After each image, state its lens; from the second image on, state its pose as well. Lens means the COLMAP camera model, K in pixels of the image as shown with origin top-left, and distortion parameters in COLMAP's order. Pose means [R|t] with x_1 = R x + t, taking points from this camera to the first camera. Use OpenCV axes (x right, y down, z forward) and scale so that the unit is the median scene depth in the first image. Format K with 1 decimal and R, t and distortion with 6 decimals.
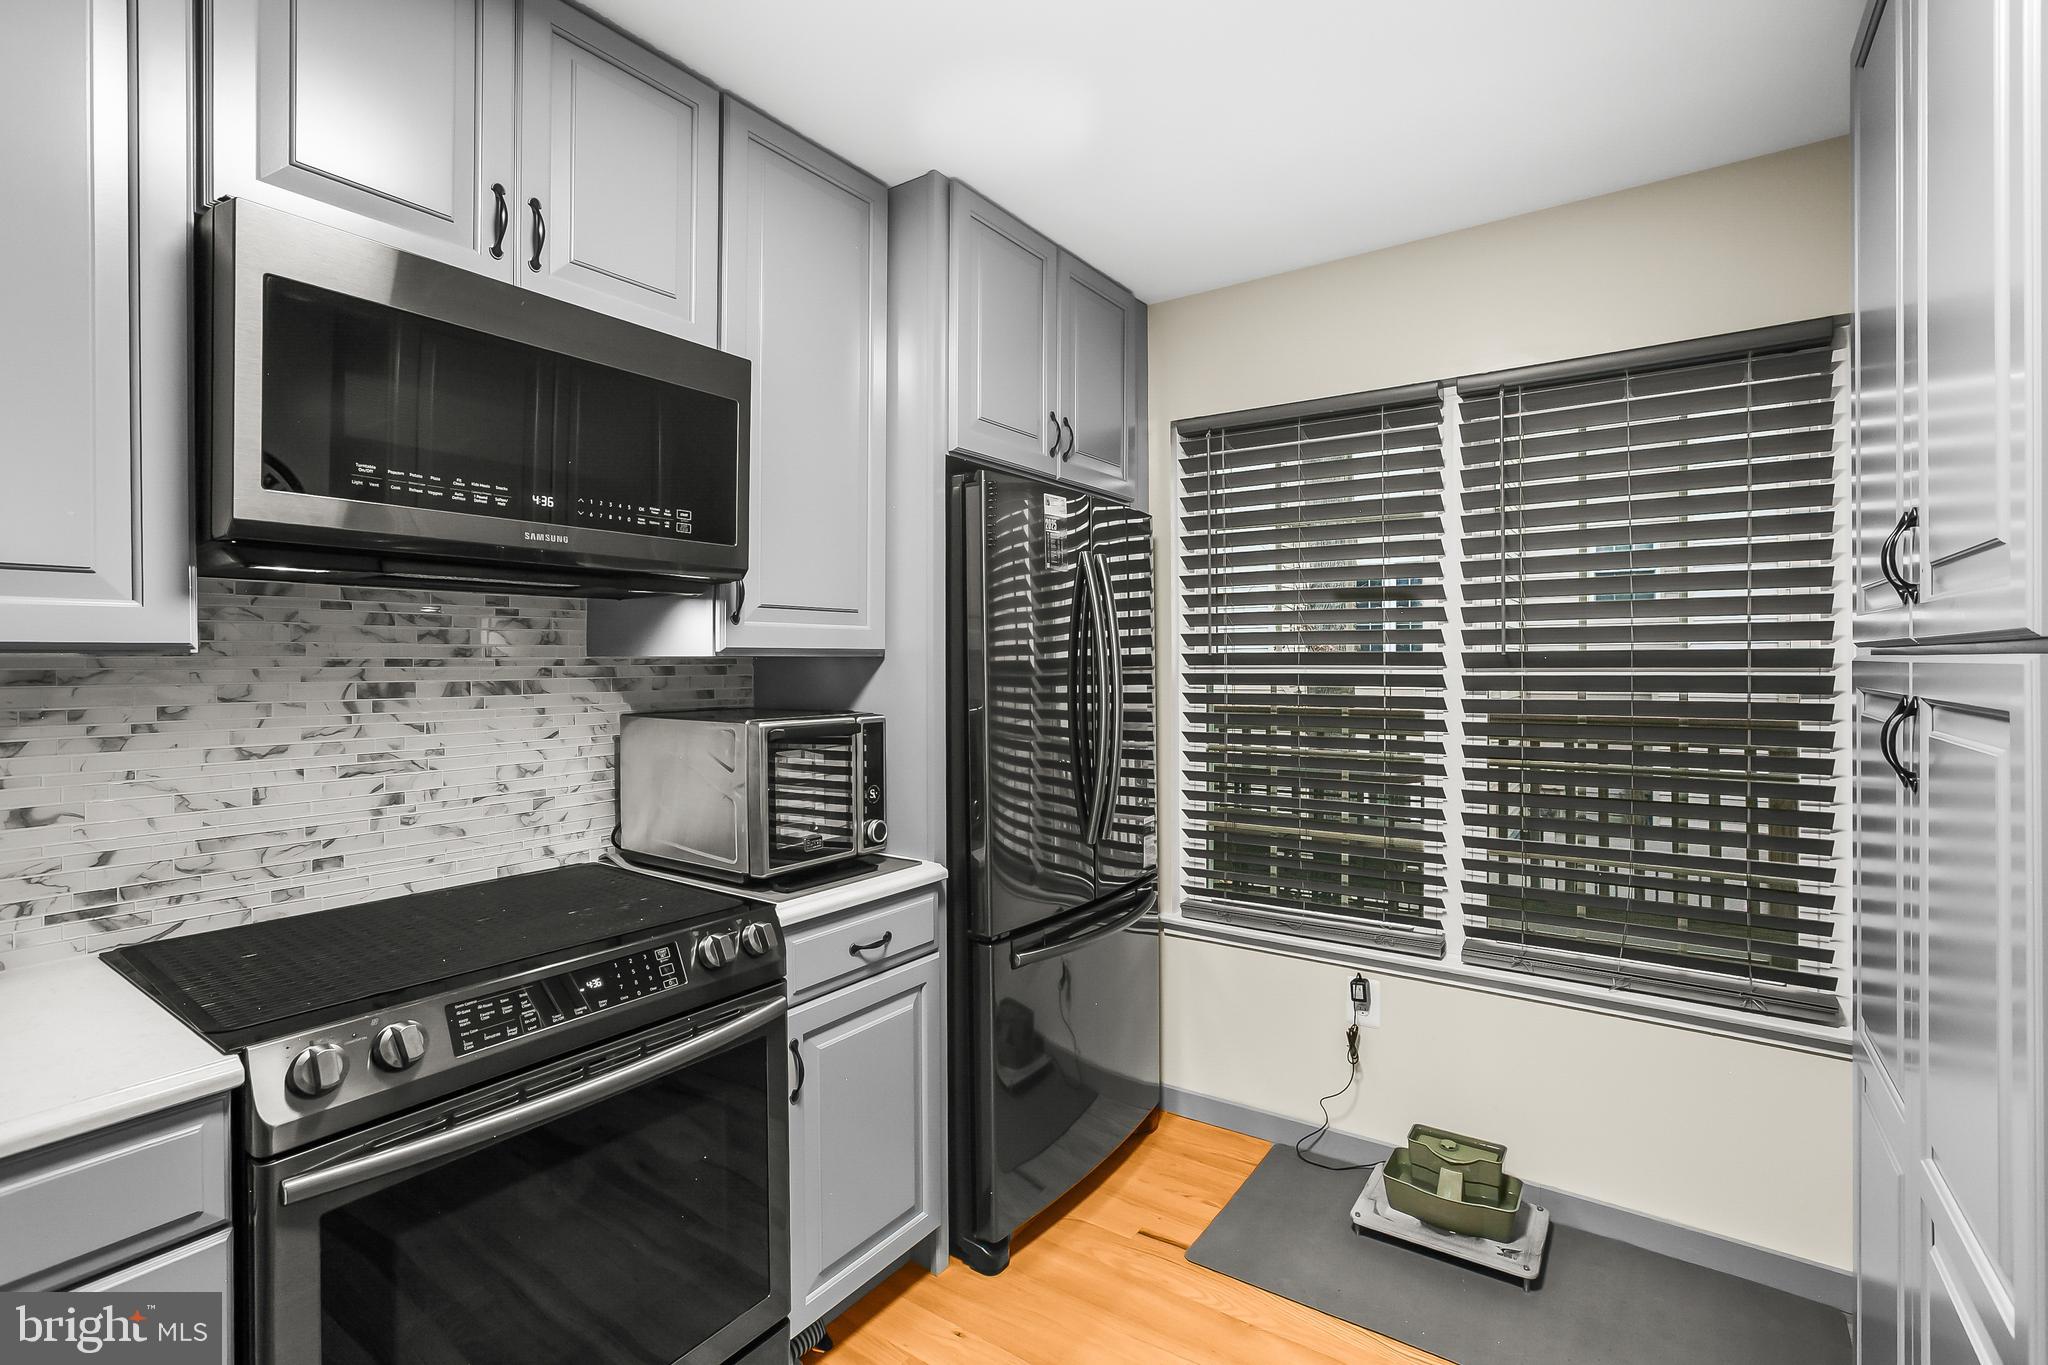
lens RADIAL K [[949.2, 0, 1024.5], [0, 949.2, 663.7], [0, 0, 1]] dist [-0.043066, 0.022751]
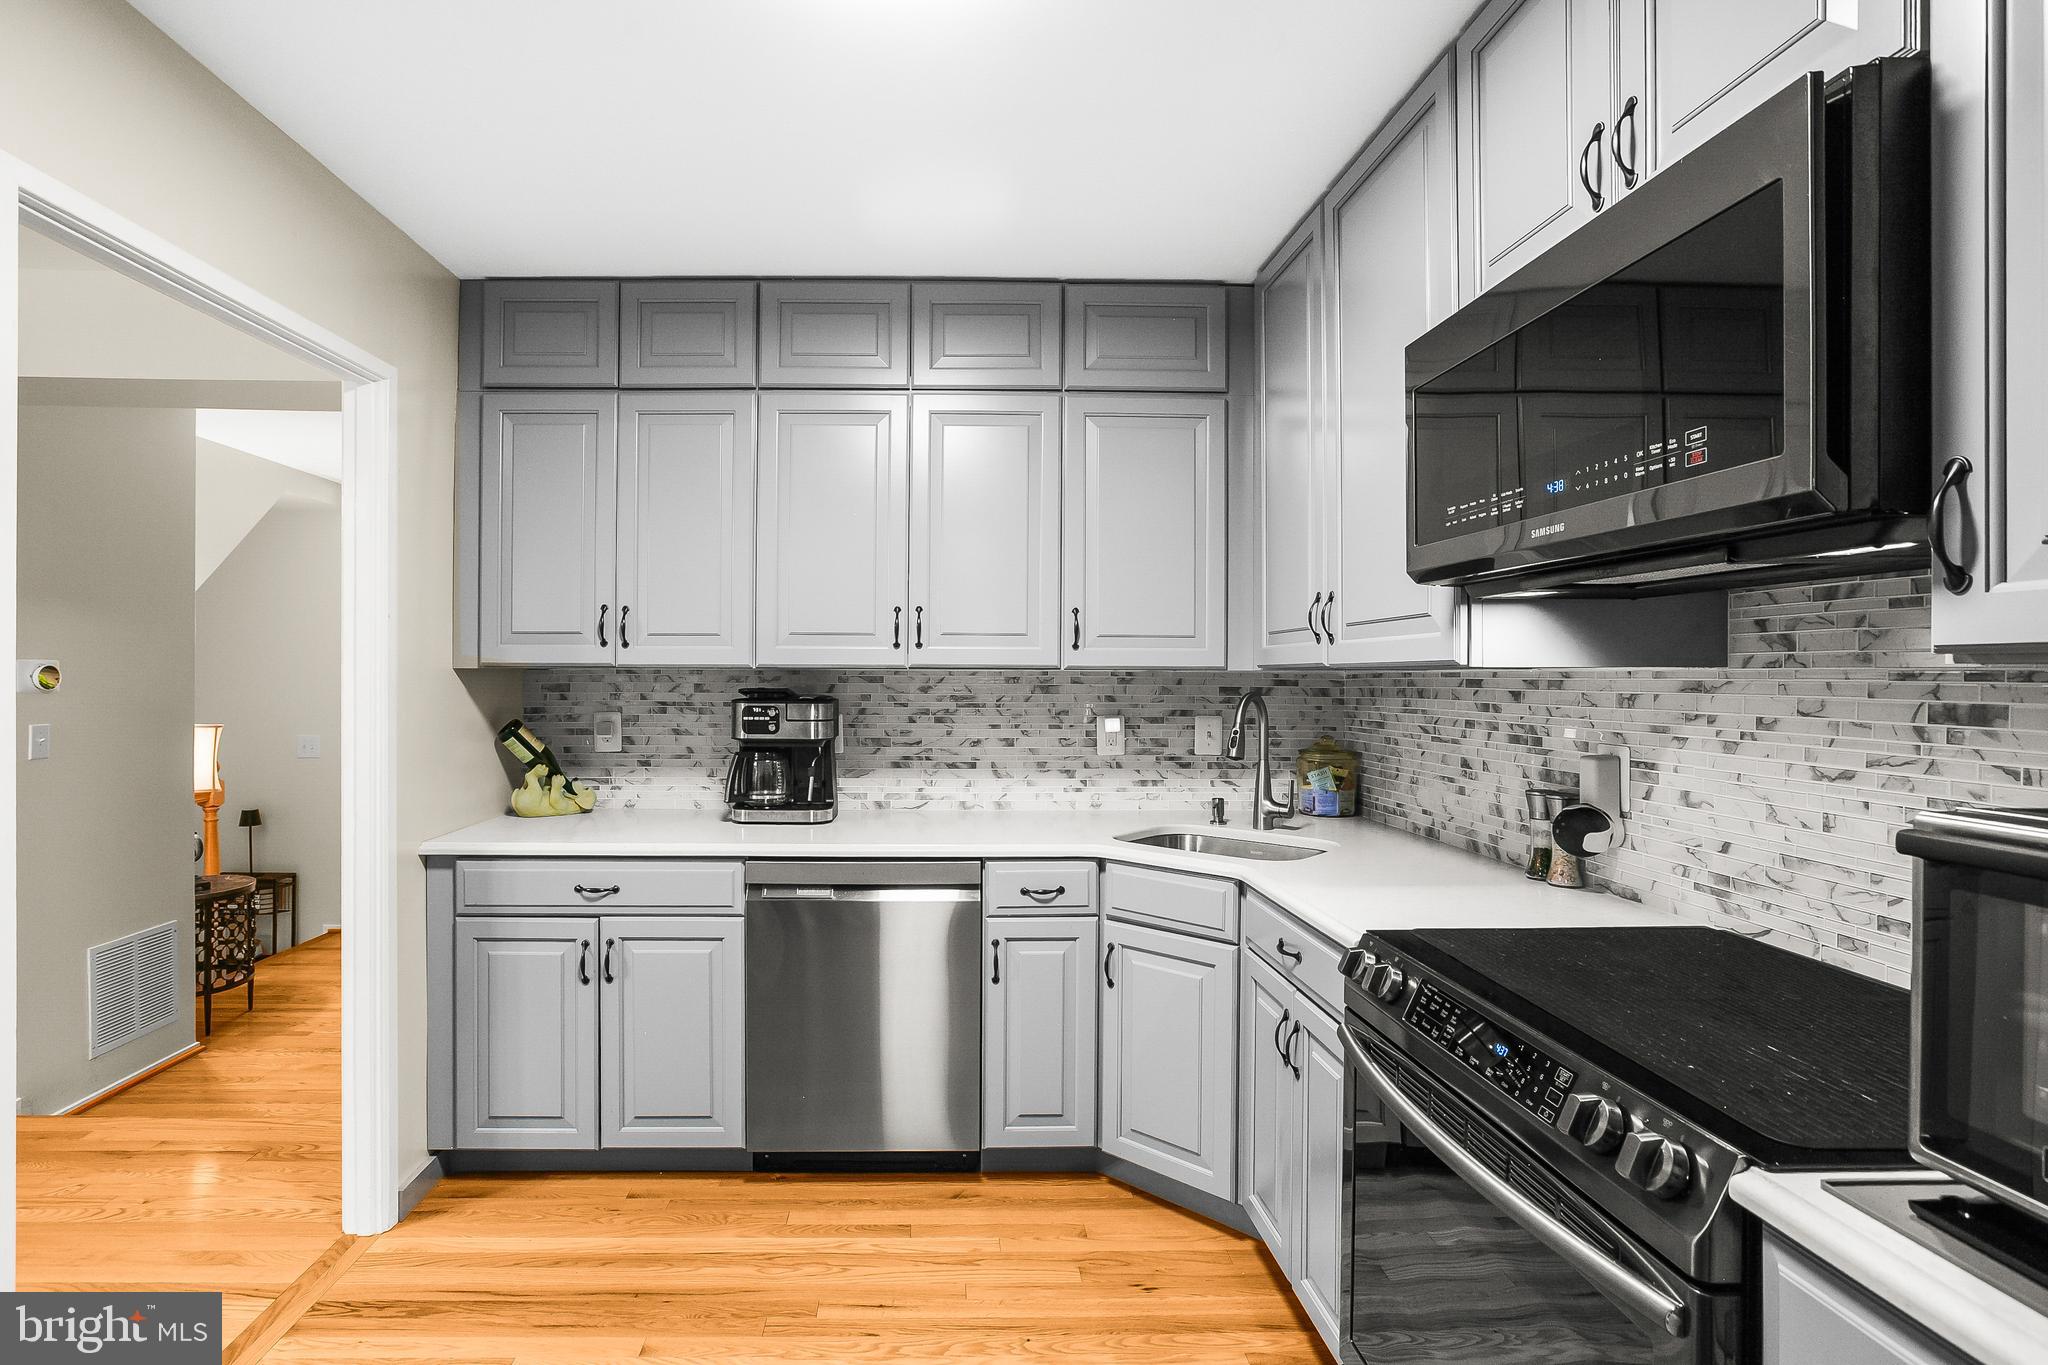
lens RADIAL K [[978.6, 0, 957.1], [0, 978.6, 674.8], [0, 0, 1]] dist [-0.043886, 0.024953]
pose [[-0.803467, 0.001274, -0.595348, 0.370260], [-0.002855, 0.999978, 0.005993, -0.004097], [0.595343, 0.006515, -0.803445, 1.126164]]
